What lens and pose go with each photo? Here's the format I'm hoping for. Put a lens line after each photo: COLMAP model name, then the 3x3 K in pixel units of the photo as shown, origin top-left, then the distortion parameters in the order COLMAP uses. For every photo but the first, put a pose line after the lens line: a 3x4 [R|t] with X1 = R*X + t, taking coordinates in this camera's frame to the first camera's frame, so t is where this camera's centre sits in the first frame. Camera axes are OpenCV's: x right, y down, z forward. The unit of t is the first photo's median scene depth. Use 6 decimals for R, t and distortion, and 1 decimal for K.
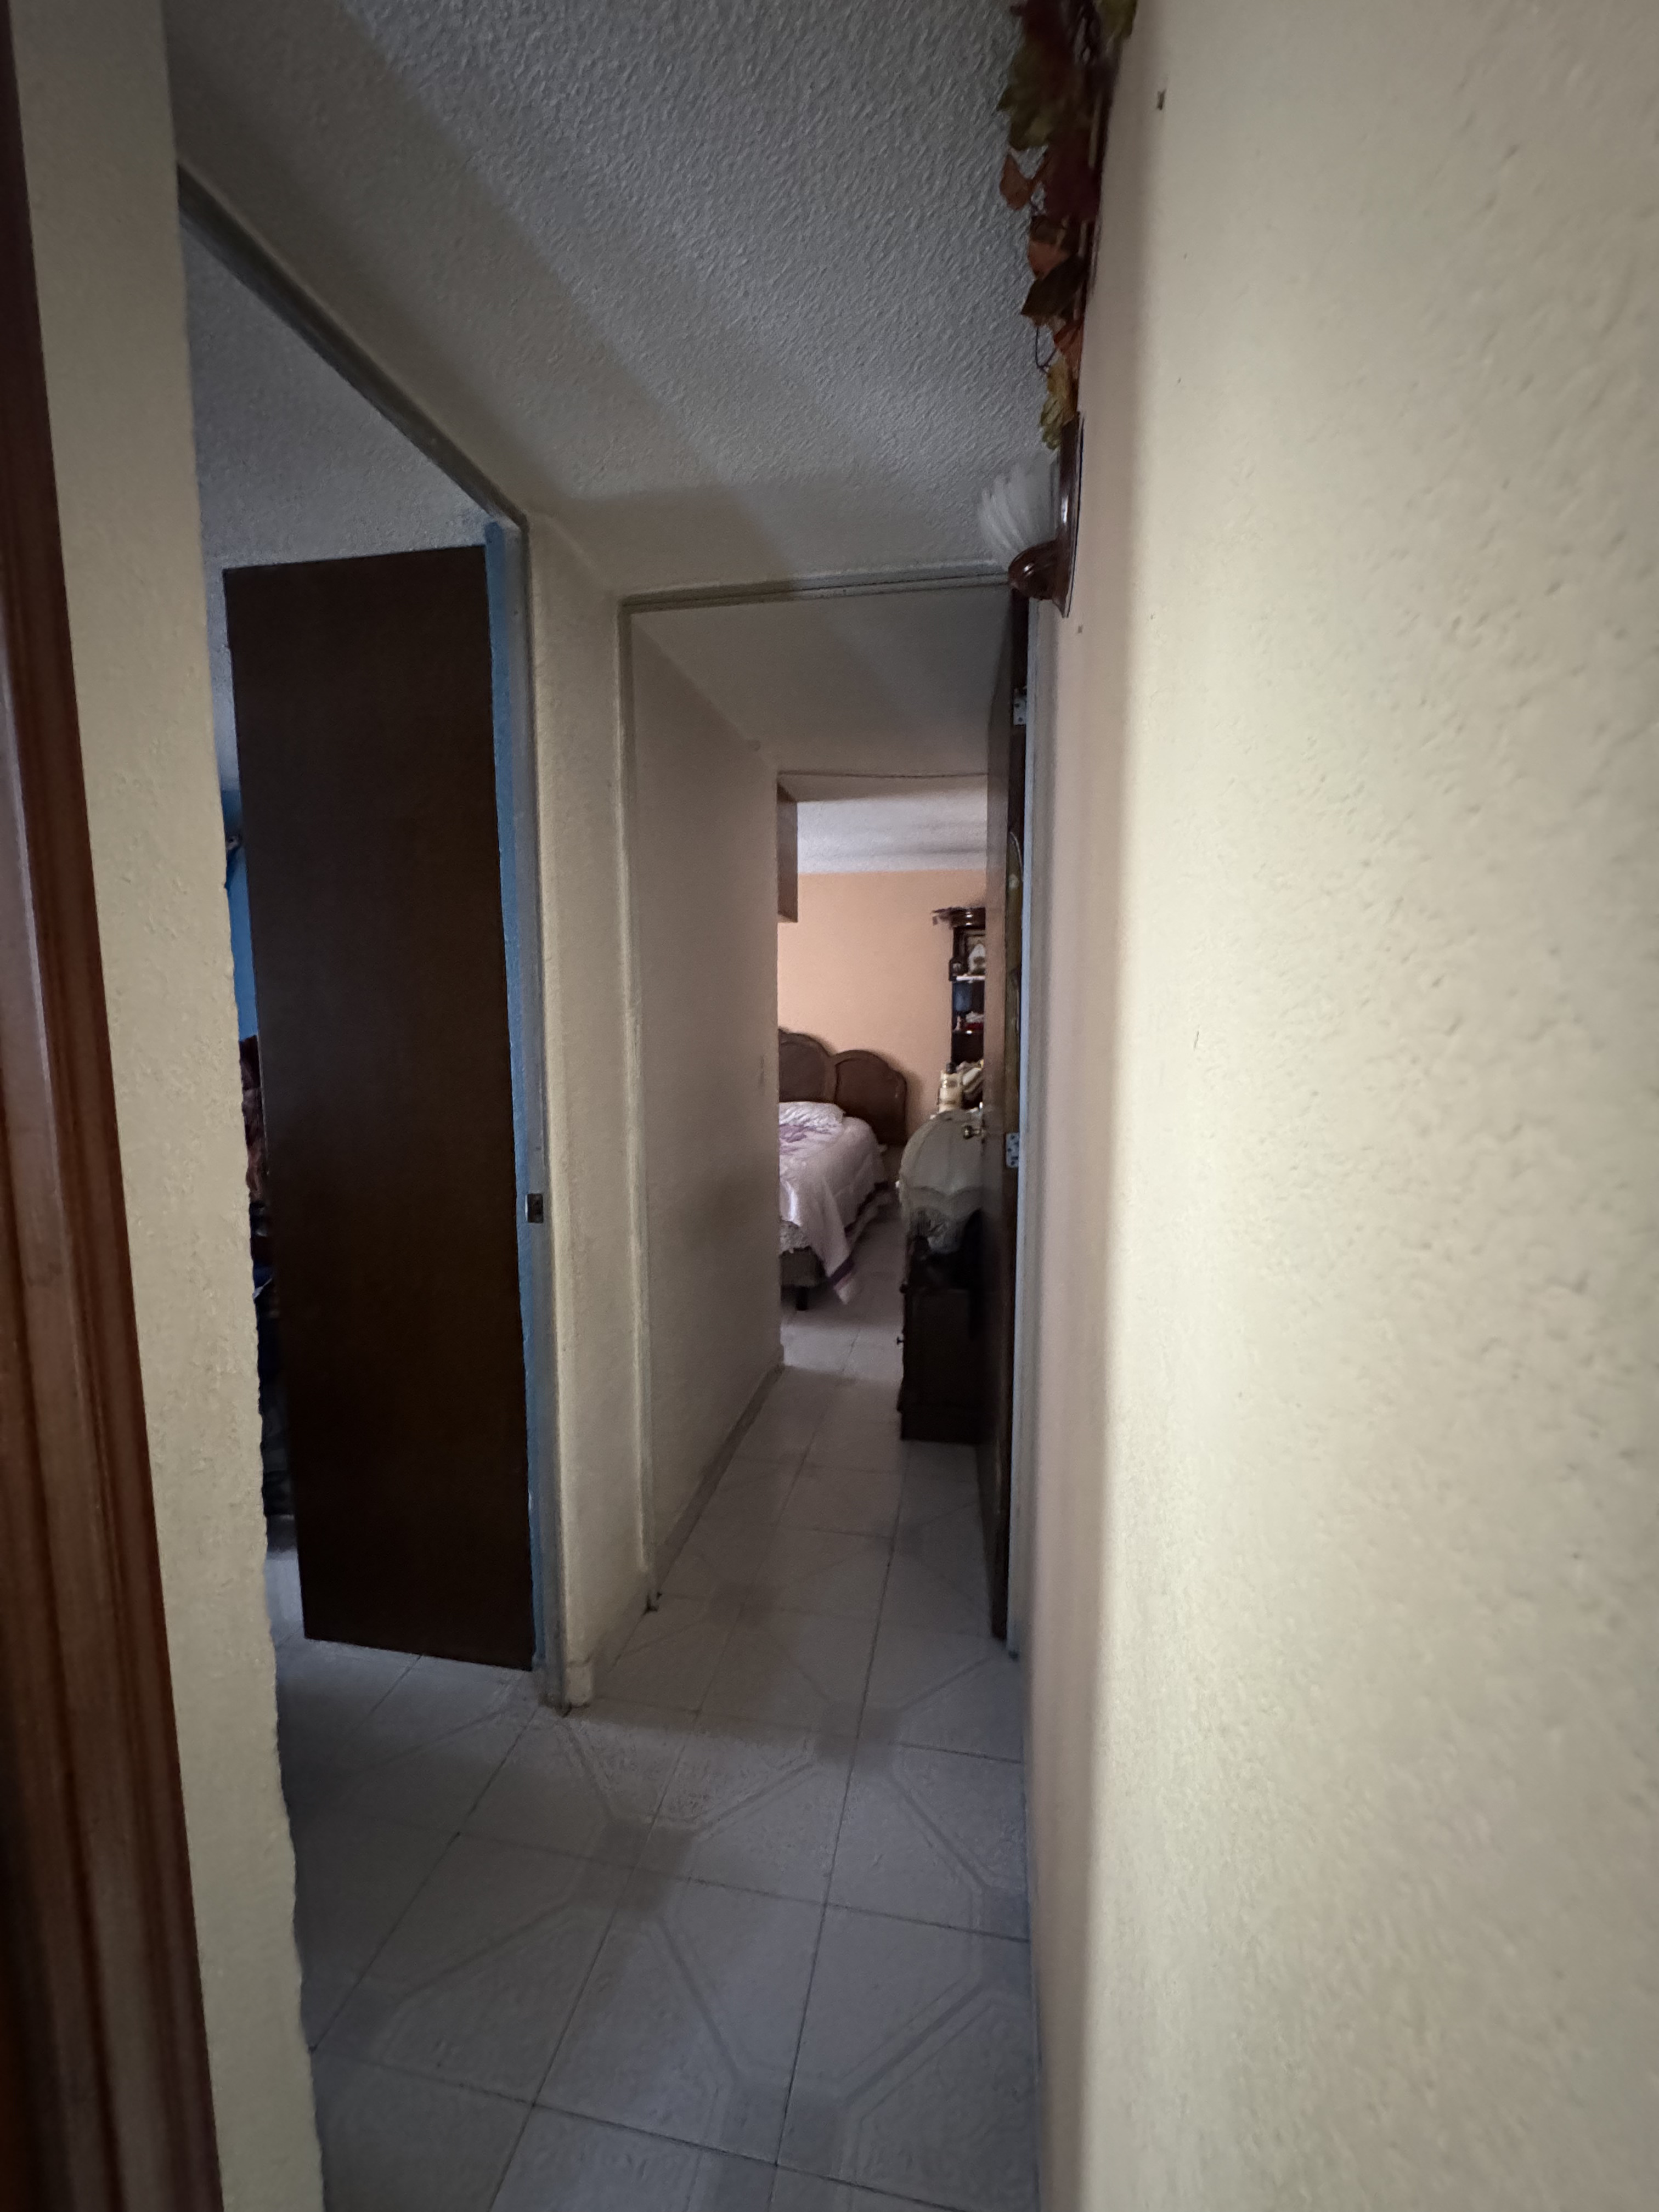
lens RADIAL K [[895.9, 0, 829.5], [0, 895.9, 1106.0], [0, 0, 1]] dist [-0.002483, -0.000054]
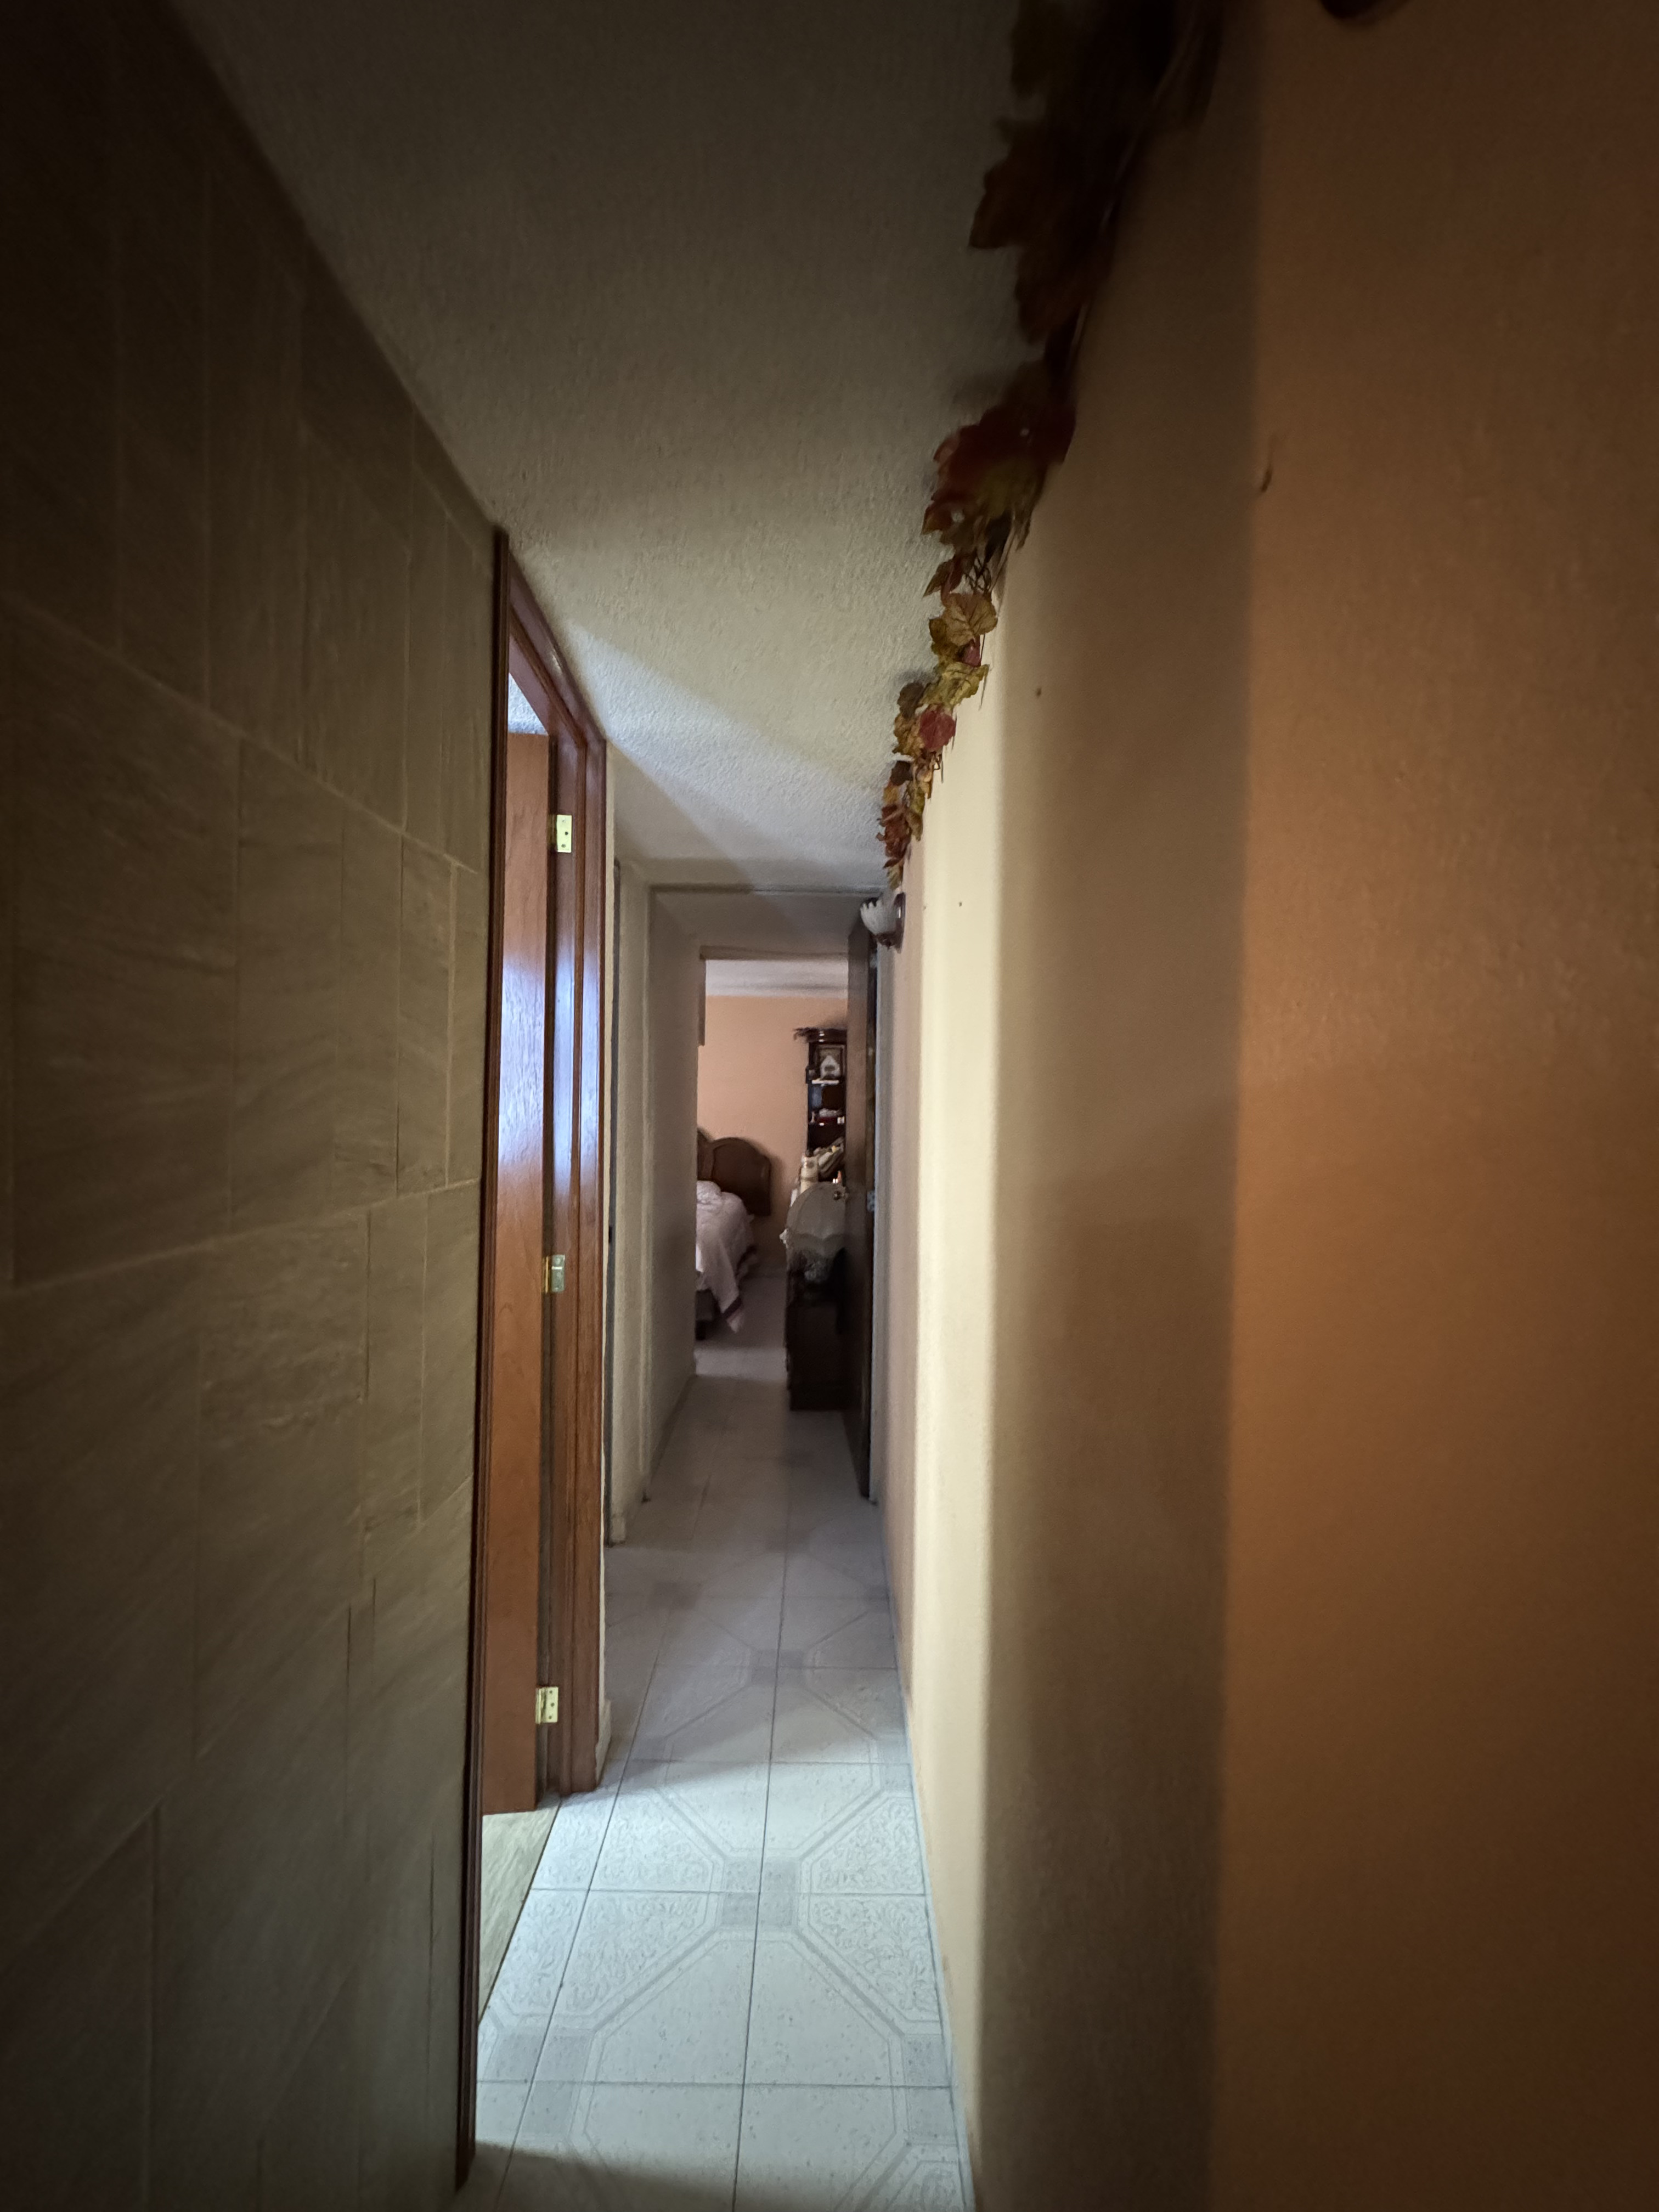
lens RADIAL K [[886.7, 0, 829.5], [0, 886.7, 1106.0], [0, 0, 1]] dist [0.000233, 0.000000]
pose [[0.982511, 0.011705, 0.185834, -0.092213], [0.005616, 0.995705, -0.092411, 0.011164], [-0.186117, 0.091839, 0.978226, -0.322596]]
